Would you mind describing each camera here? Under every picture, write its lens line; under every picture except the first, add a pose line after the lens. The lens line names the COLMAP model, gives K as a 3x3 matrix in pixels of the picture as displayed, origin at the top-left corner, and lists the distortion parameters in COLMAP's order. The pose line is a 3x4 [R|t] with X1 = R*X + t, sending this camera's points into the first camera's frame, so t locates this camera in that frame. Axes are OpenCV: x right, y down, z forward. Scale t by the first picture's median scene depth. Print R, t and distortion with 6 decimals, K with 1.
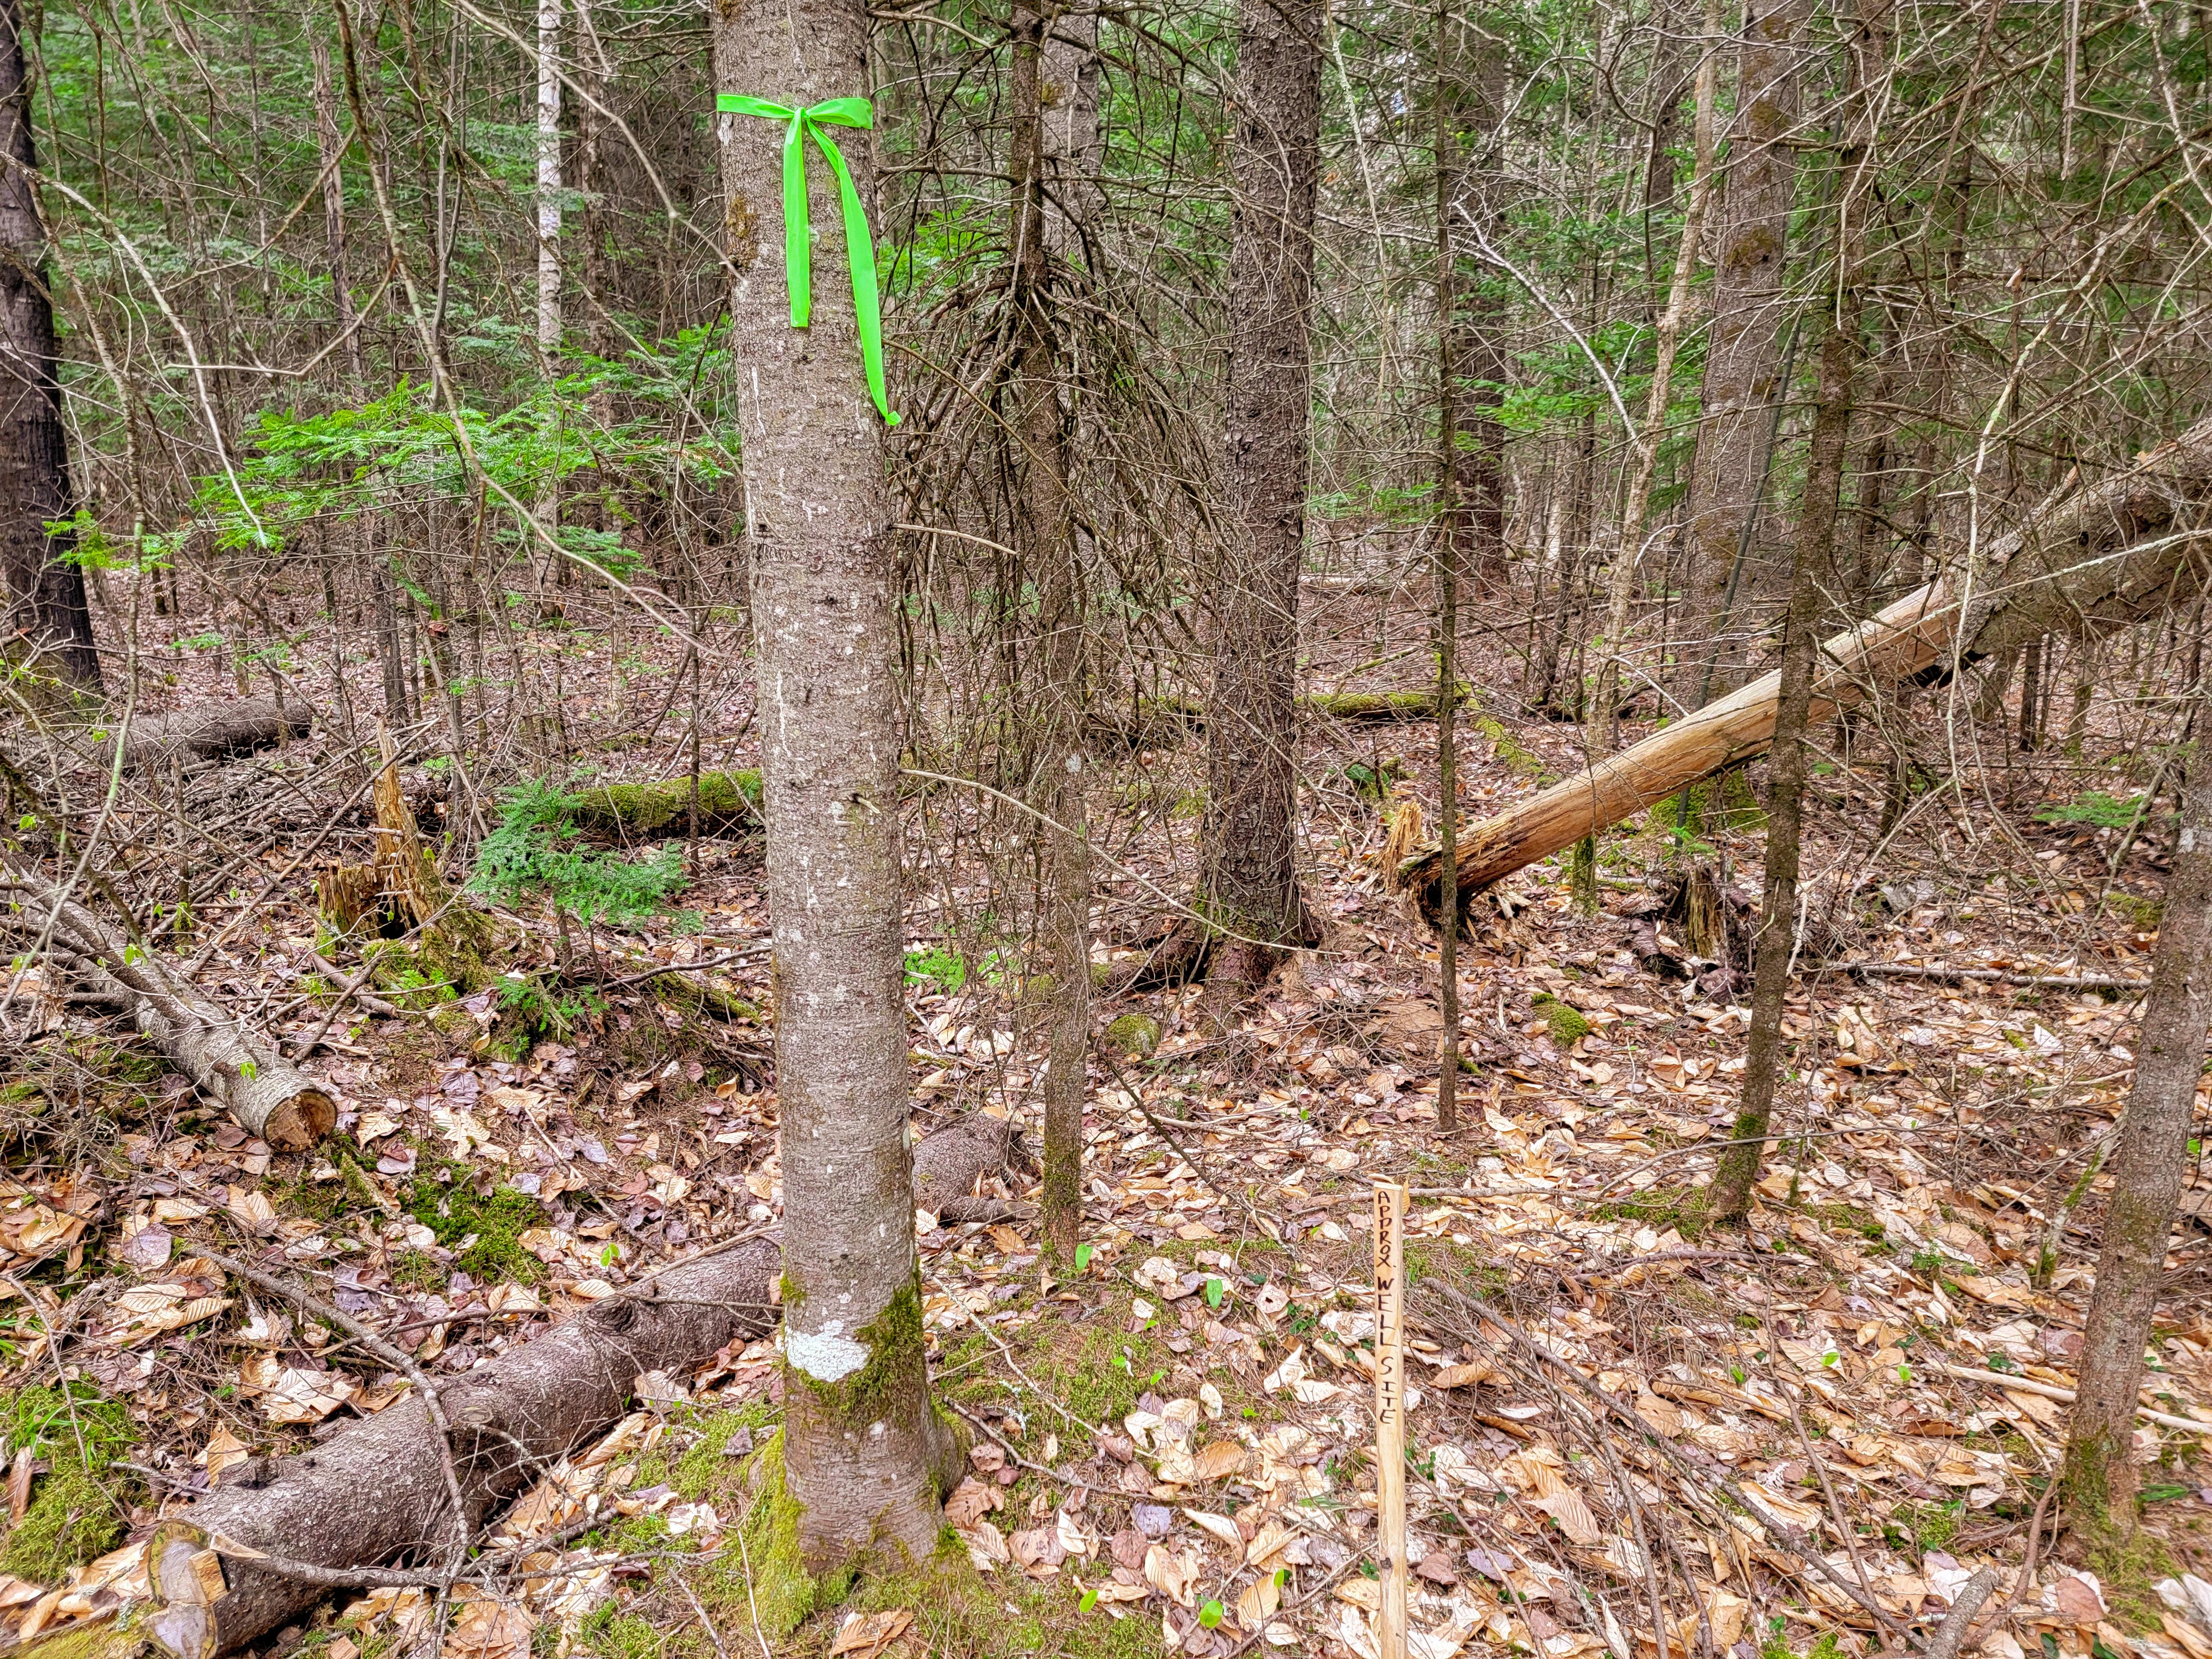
lens RADIAL K [[1552.5, 0, 1106.0], [0, 1552.5, 829.5], [0, 0, 1]] dist [0.104989, -0.090664]
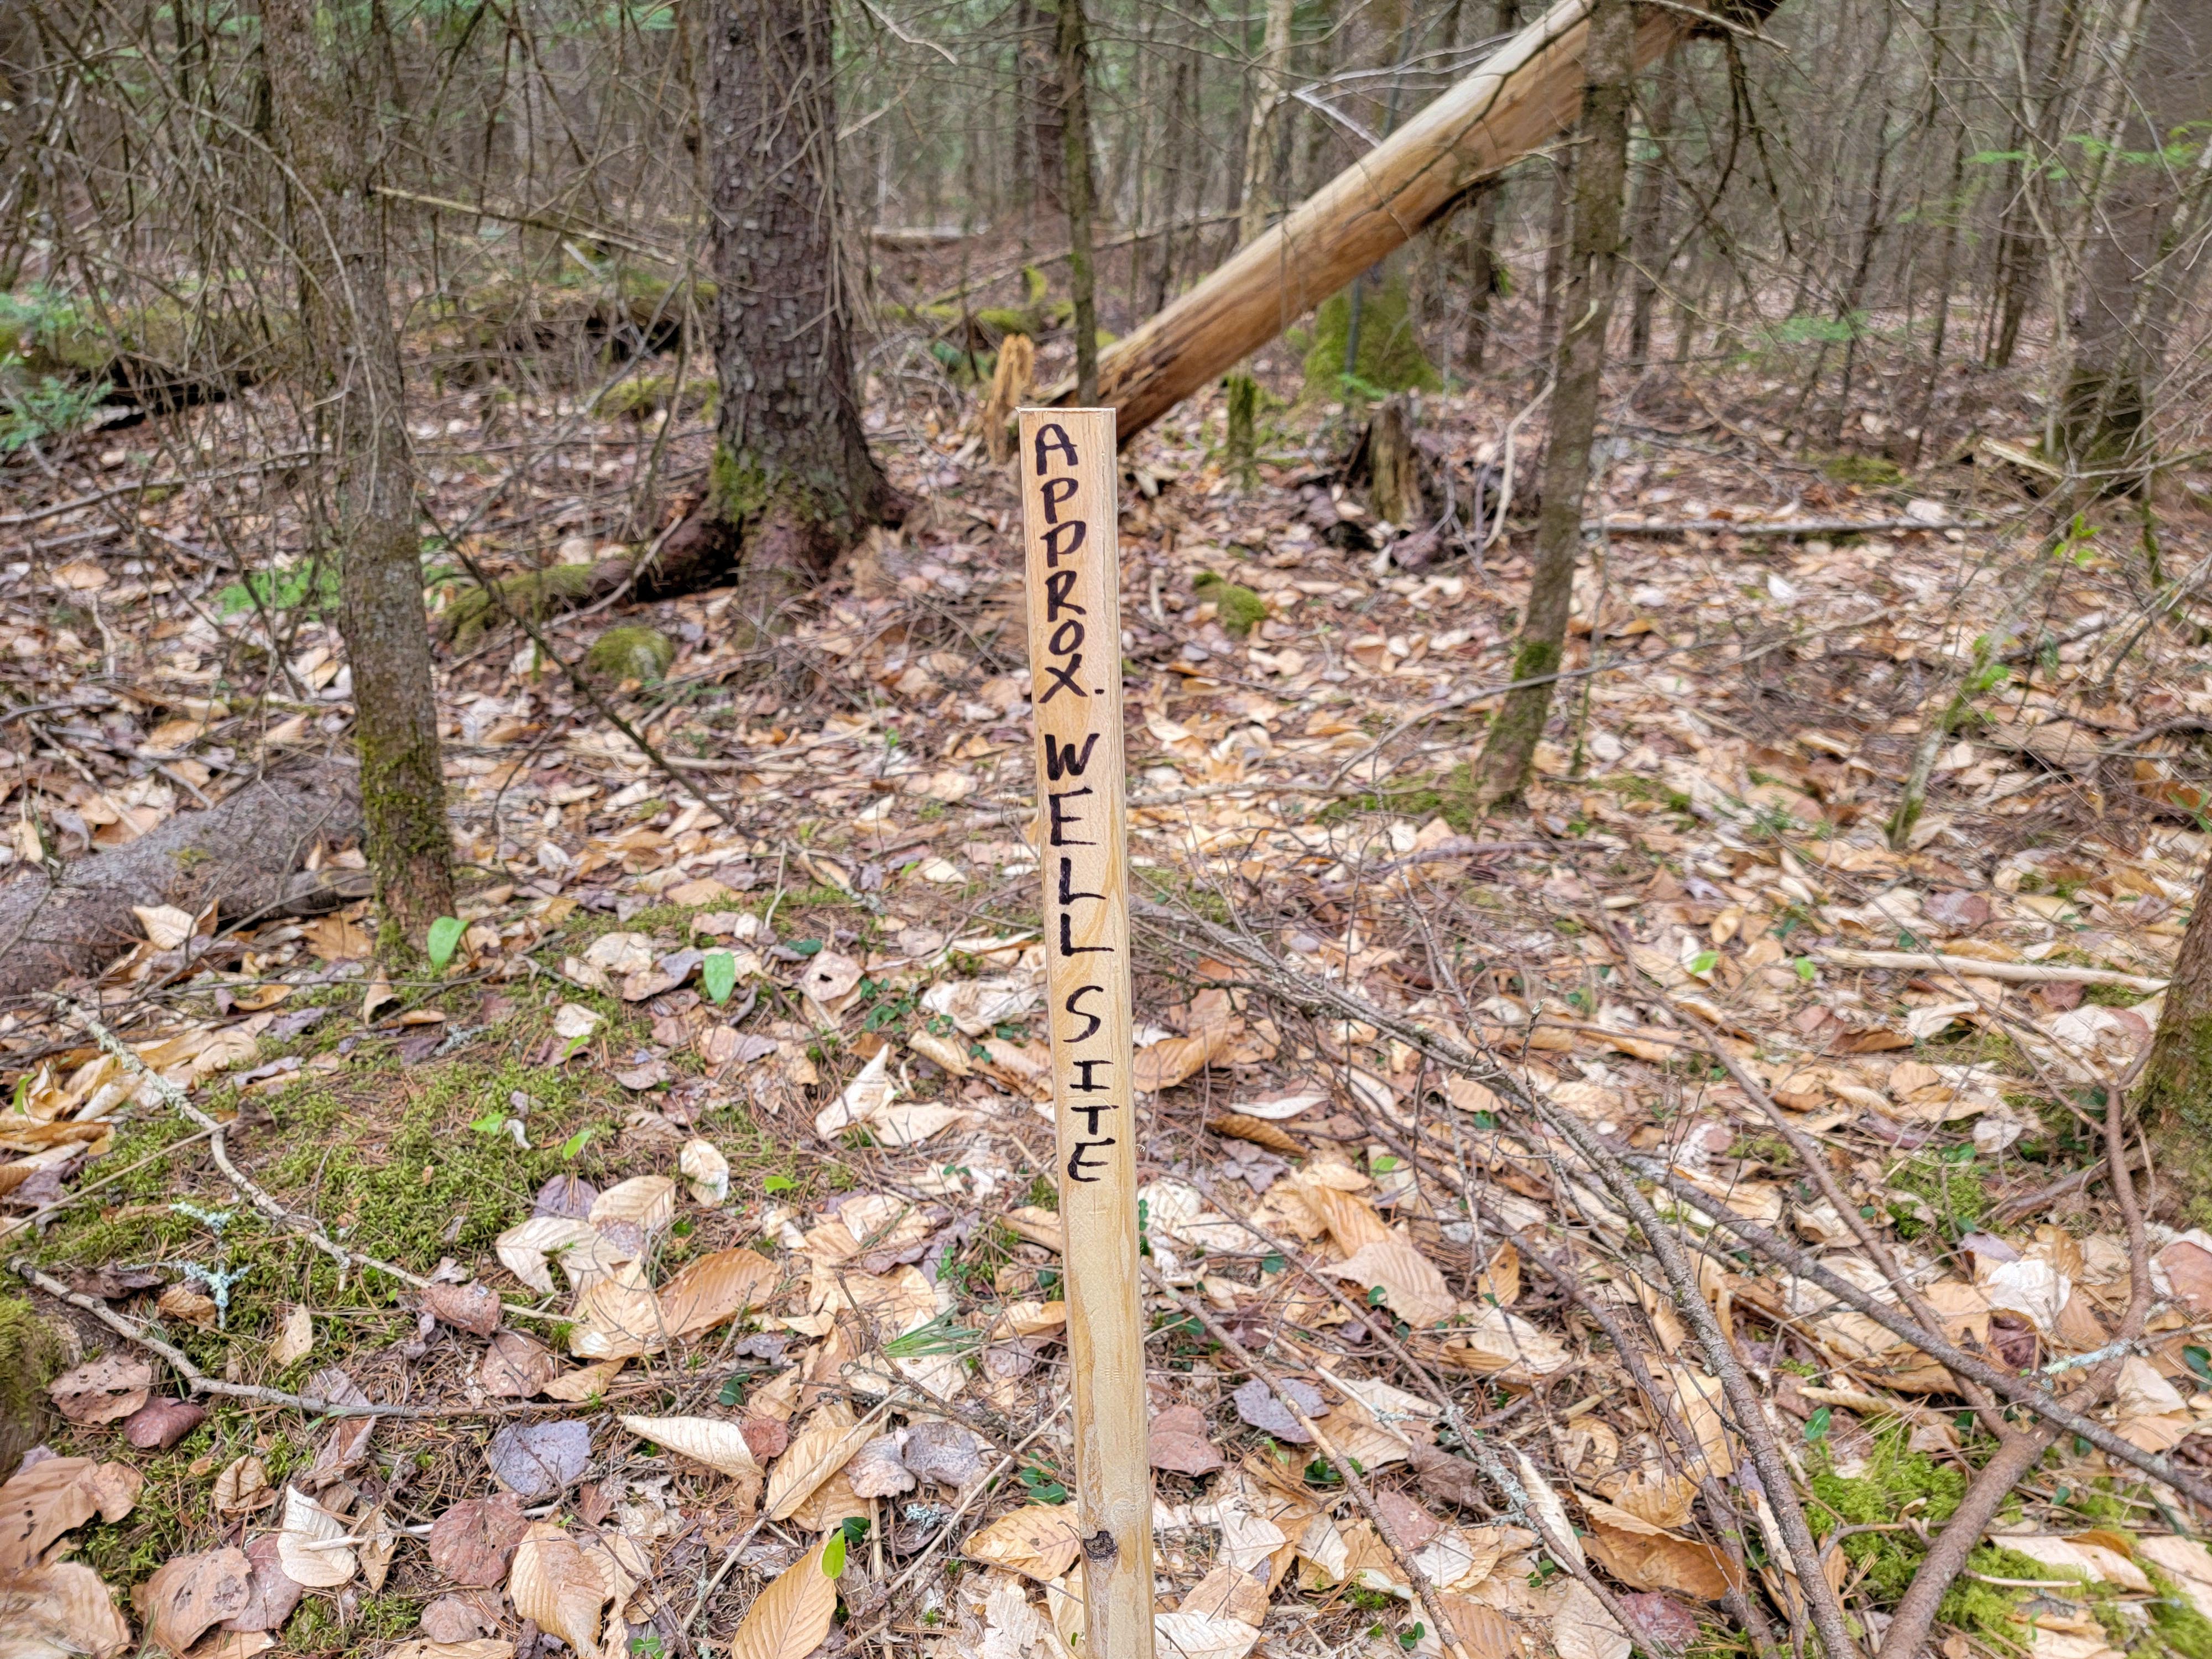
lens RADIAL K [[1535.2, 0, 1106.0], [0, 1535.2, 829.5], [0, 0, 1]] dist [0.088045, -0.088903]
pose [[0.966547, -0.088054, 0.240903, 0.070888], [0.050270, 0.986043, 0.158721, 0.162523], [-0.251516, -0.141301, 0.957483, 0.451092]]
